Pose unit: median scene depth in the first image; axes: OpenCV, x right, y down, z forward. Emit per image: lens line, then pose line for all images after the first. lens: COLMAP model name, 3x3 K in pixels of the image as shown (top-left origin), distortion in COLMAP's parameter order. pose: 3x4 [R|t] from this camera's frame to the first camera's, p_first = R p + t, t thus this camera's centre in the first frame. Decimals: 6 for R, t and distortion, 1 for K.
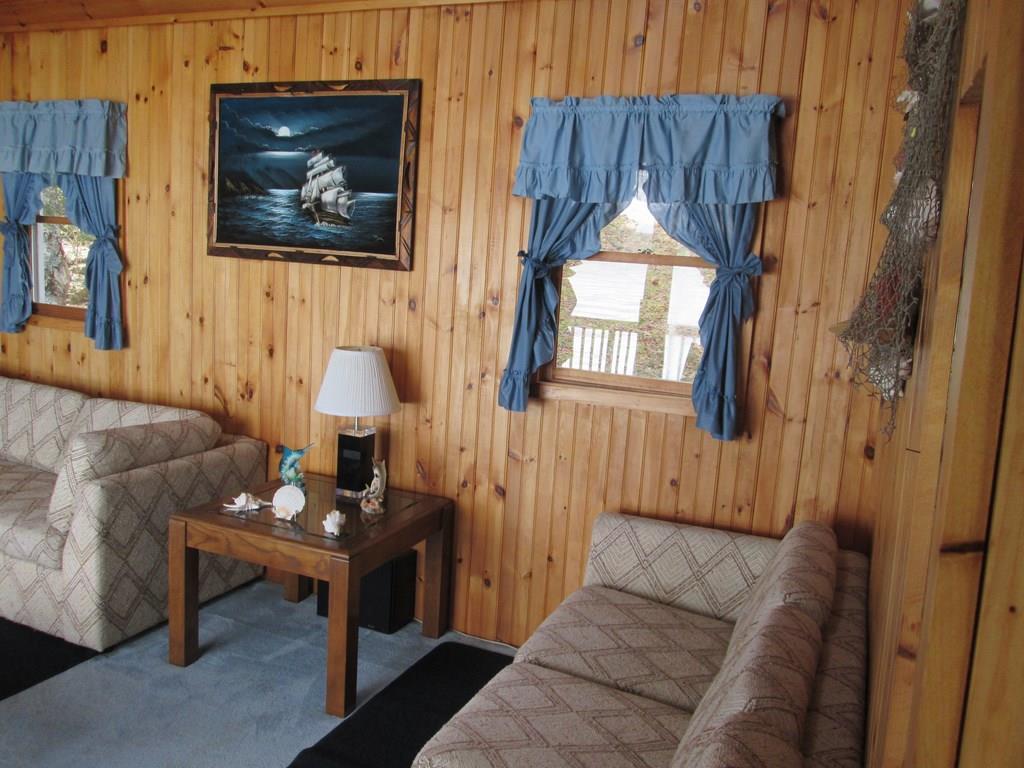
lens RADIAL K [[846.5, 0, 504.2], [0, 846.5, 388.0], [0, 0, 1]] dist [-0.047434, 0.013969]
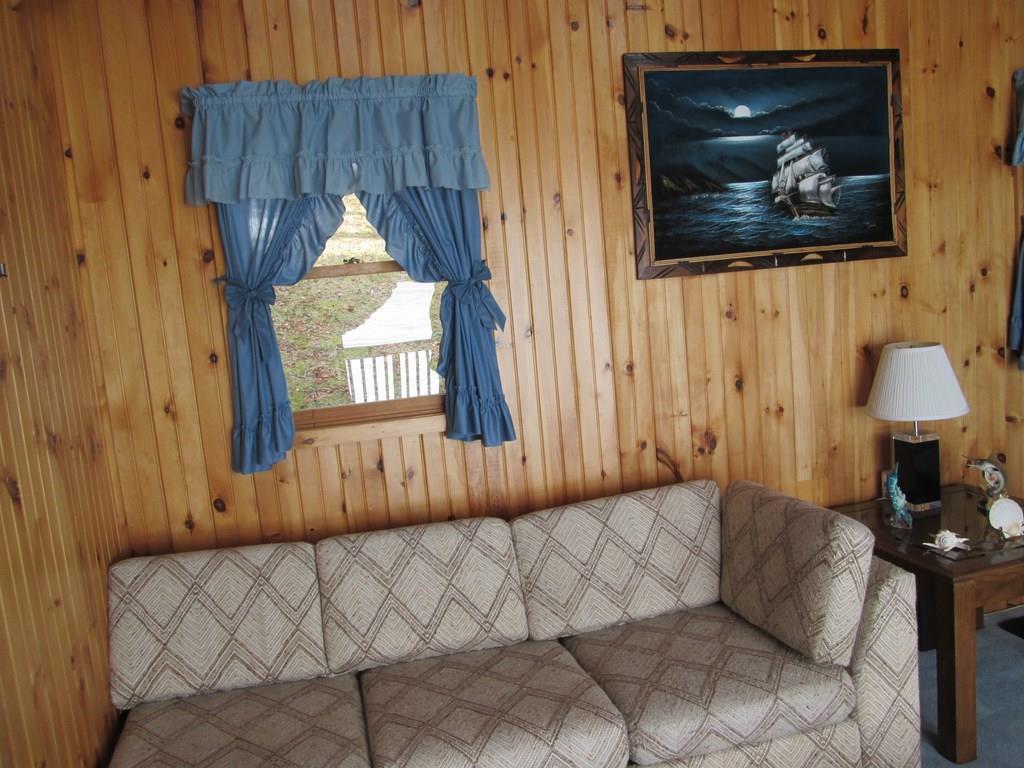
lens RADIAL K [[862.8, 0, 512.0], [0, 862.8, 384.0], [0, 0, 1]] dist [-0.057678, 0.012904]
pose [[0.784057, -0.214138, 0.582580, -0.978260], [0.233555, 0.971404, 0.042730, -0.136556], [-0.575071, 0.102561, 0.811649, 0.484667]]
